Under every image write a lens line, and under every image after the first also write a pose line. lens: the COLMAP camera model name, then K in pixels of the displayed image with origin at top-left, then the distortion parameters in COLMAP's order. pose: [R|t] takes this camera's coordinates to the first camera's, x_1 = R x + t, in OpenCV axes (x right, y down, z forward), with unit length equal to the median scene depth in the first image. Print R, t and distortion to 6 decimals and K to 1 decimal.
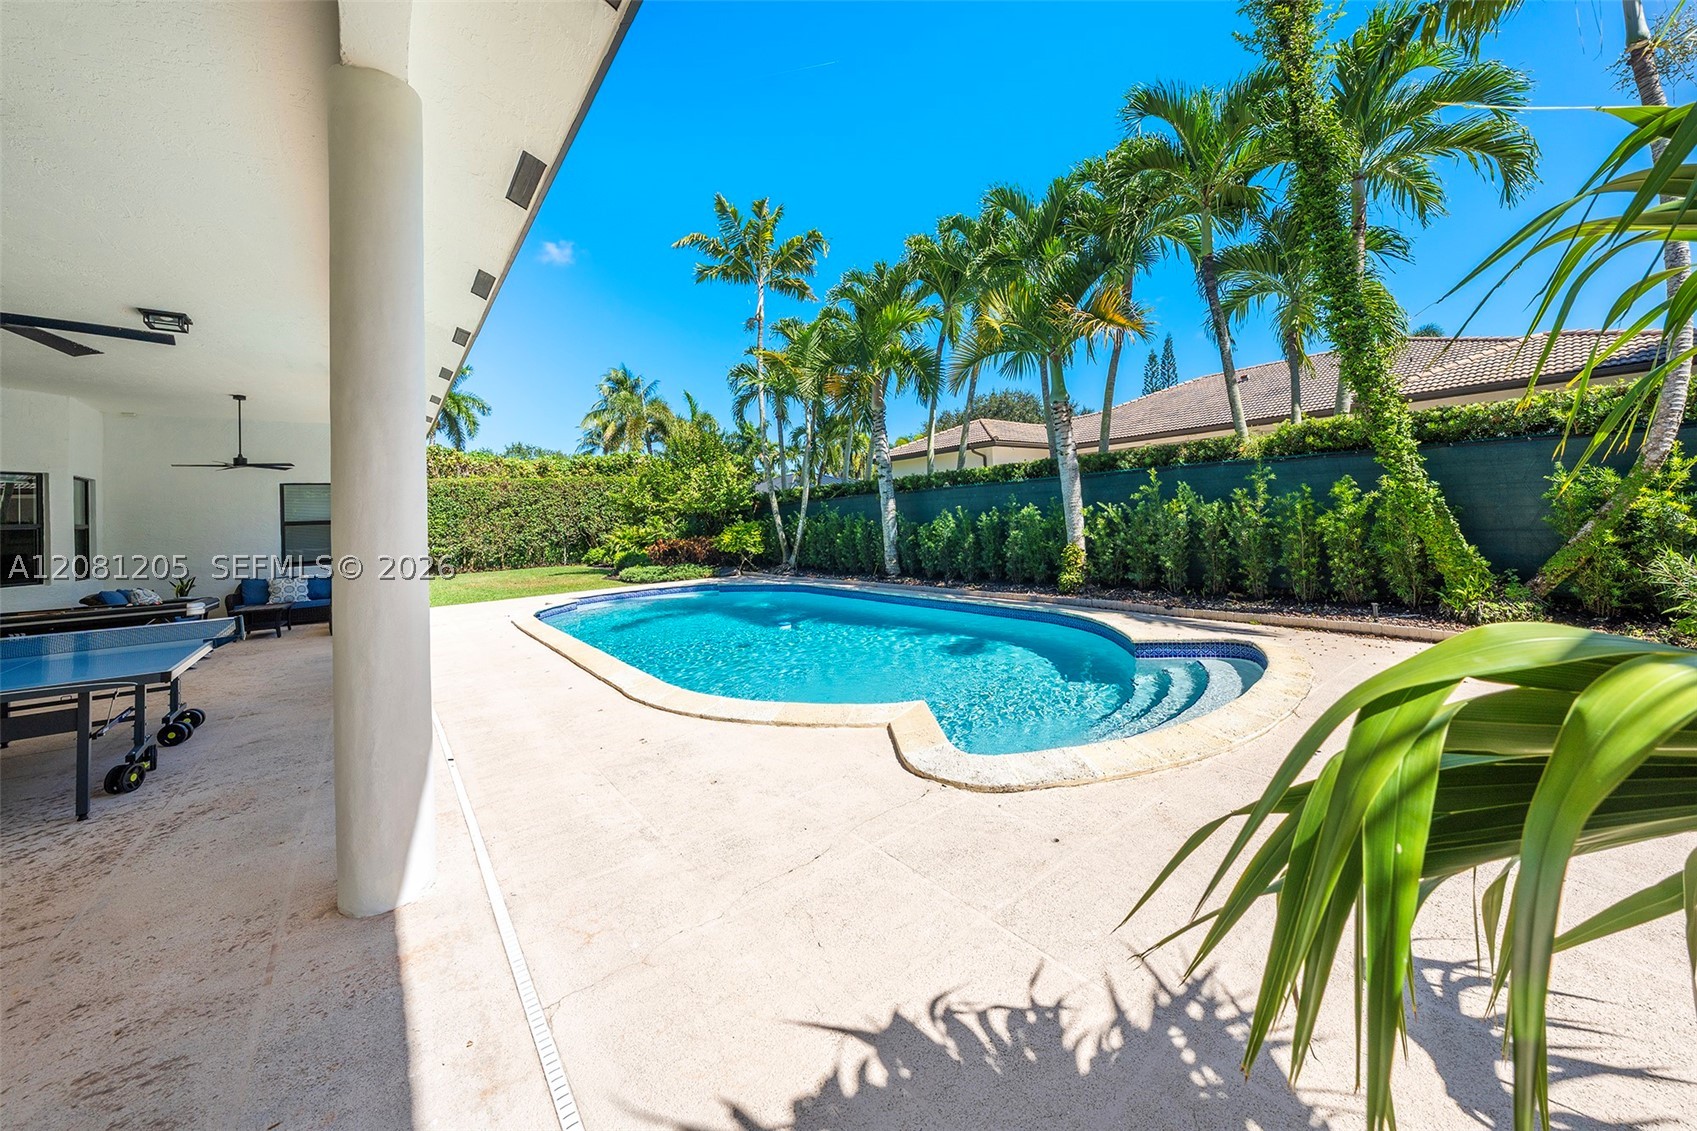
lens RADIAL K [[609.3, 0, 871.7], [0, 609.3, 501.8], [0, 0, 1]] dist [-0.000896, 0.000027]
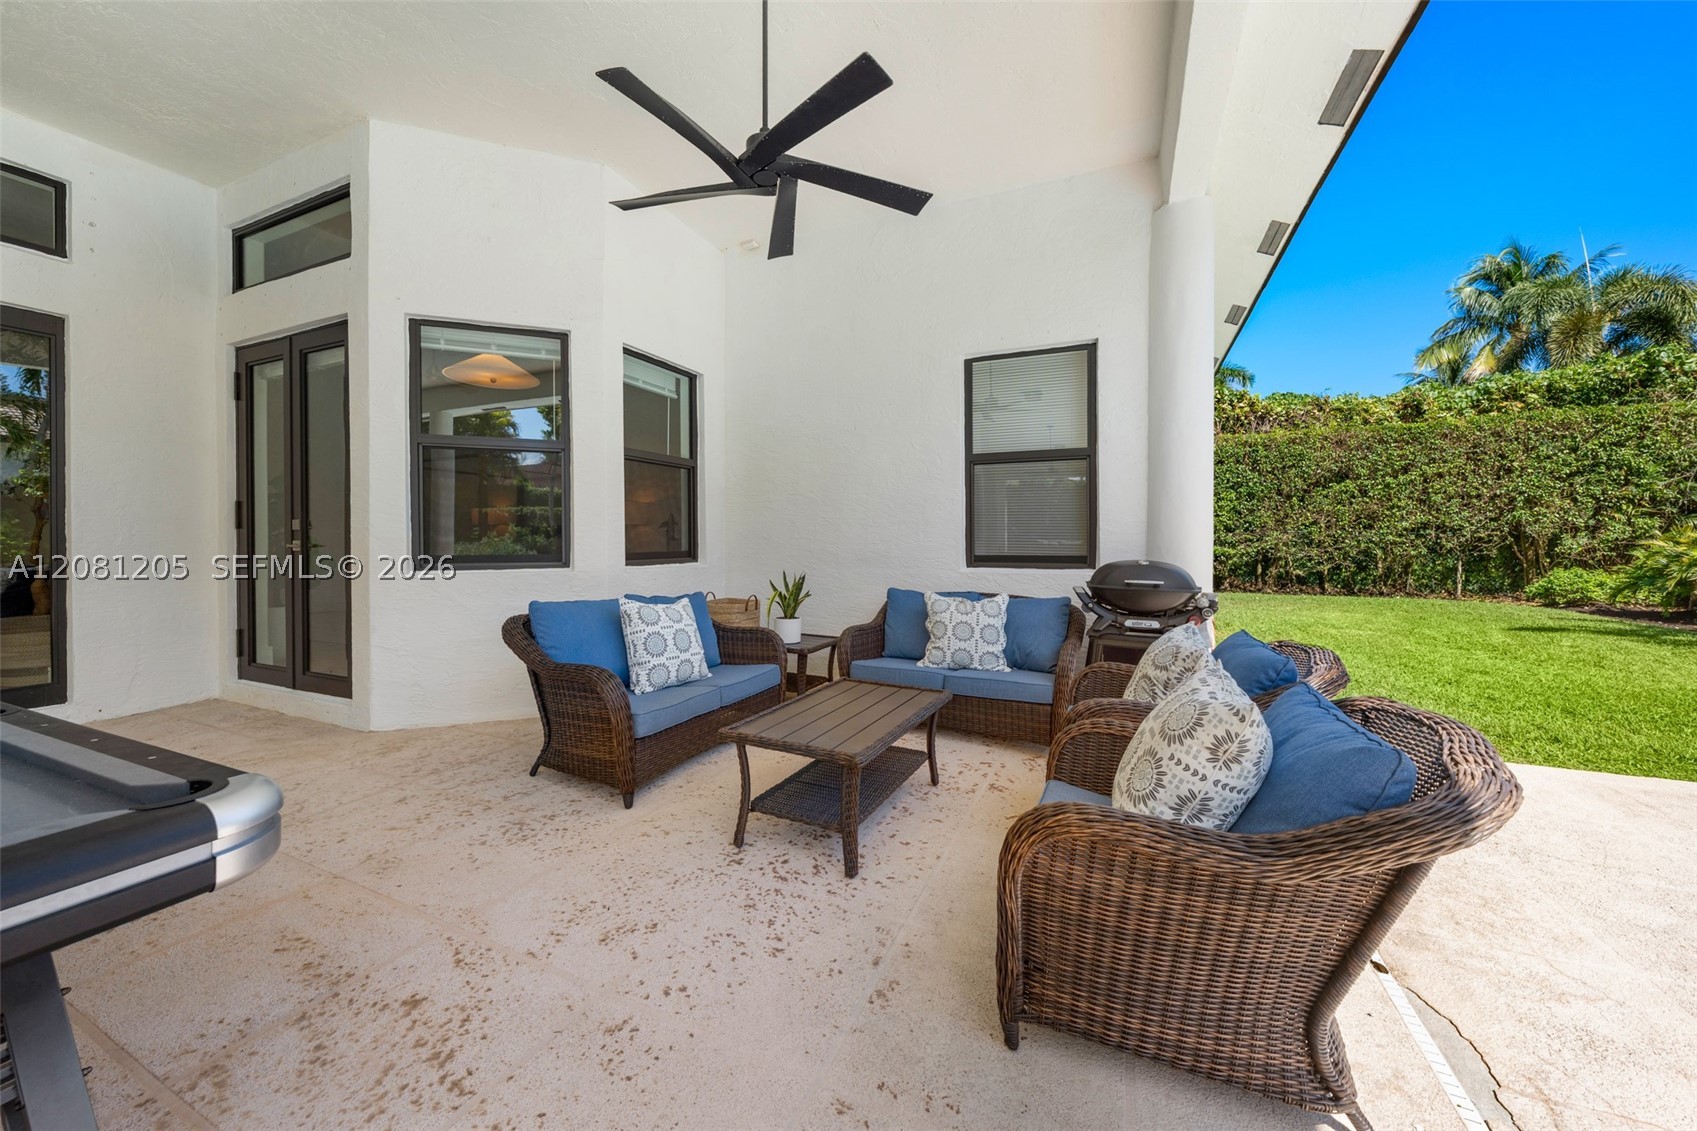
lens RADIAL K [[608.4, 0, 848.9], [0, 608.4, 541.6], [0, 0, 1]] dist [-0.000708, -0.000072]
pose [[0.448778, 0.047866, -0.892360, -0.440384], [0.001767, 0.998515, 0.054449, 0.047590], [0.893641, -0.026012, 0.448027, 0.510760]]
